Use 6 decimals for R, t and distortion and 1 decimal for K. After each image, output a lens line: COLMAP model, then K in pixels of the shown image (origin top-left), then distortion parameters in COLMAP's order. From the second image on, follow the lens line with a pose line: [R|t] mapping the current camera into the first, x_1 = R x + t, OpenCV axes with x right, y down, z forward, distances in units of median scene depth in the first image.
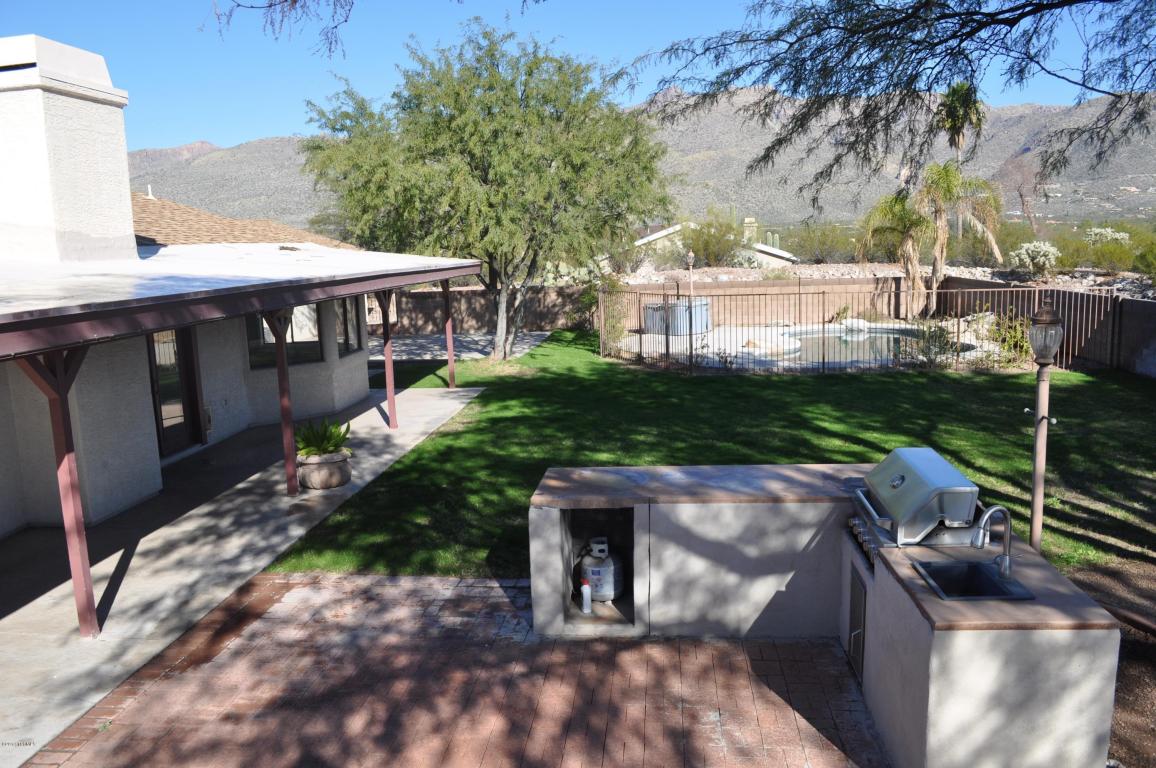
lens RADIAL K [[917.1, 0, 578.0], [0, 917.1, 384.0], [0, 0, 1]] dist [-0.078762, 0.009995]
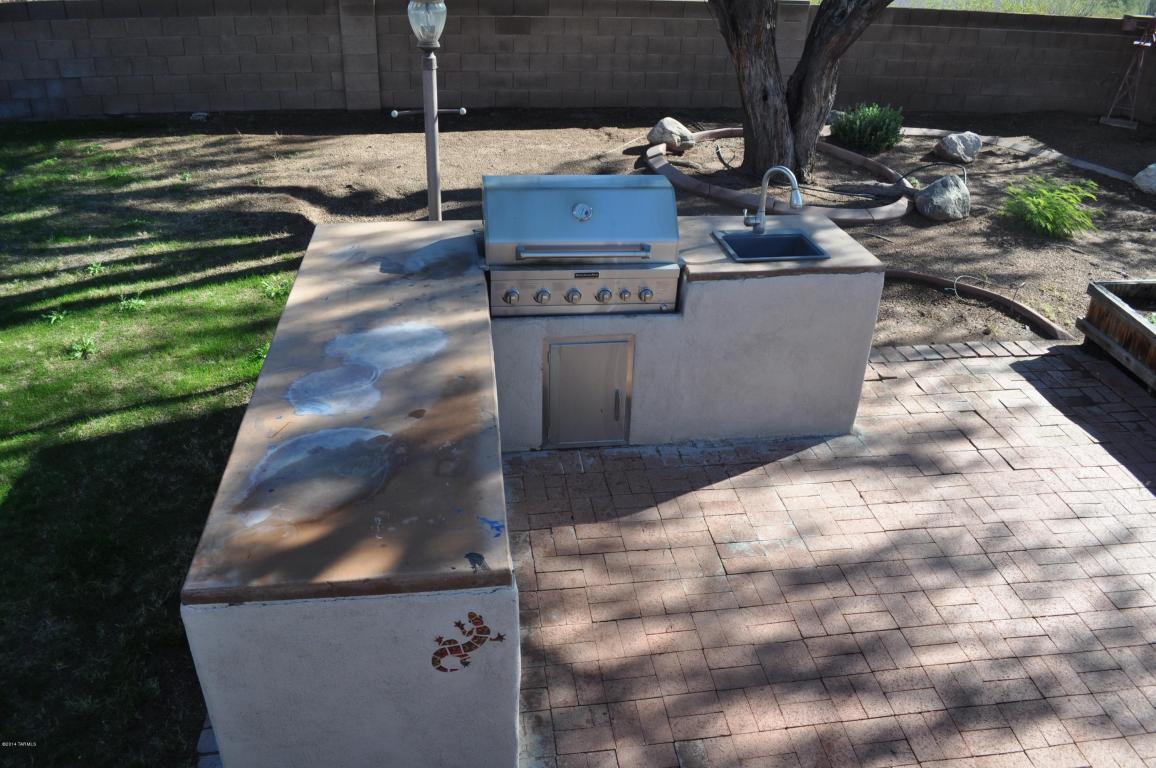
lens RADIAL K [[917.1, 0, 578.0], [0, 917.1, 384.0], [0, 0, 1]] dist [-0.078762, 0.009995]
pose [[-0.230966, -0.451581, 0.861817, -0.268306], [0.130979, 0.863273, 0.487446, -0.103706], [-0.964105, 0.225464, -0.140239, 0.748001]]
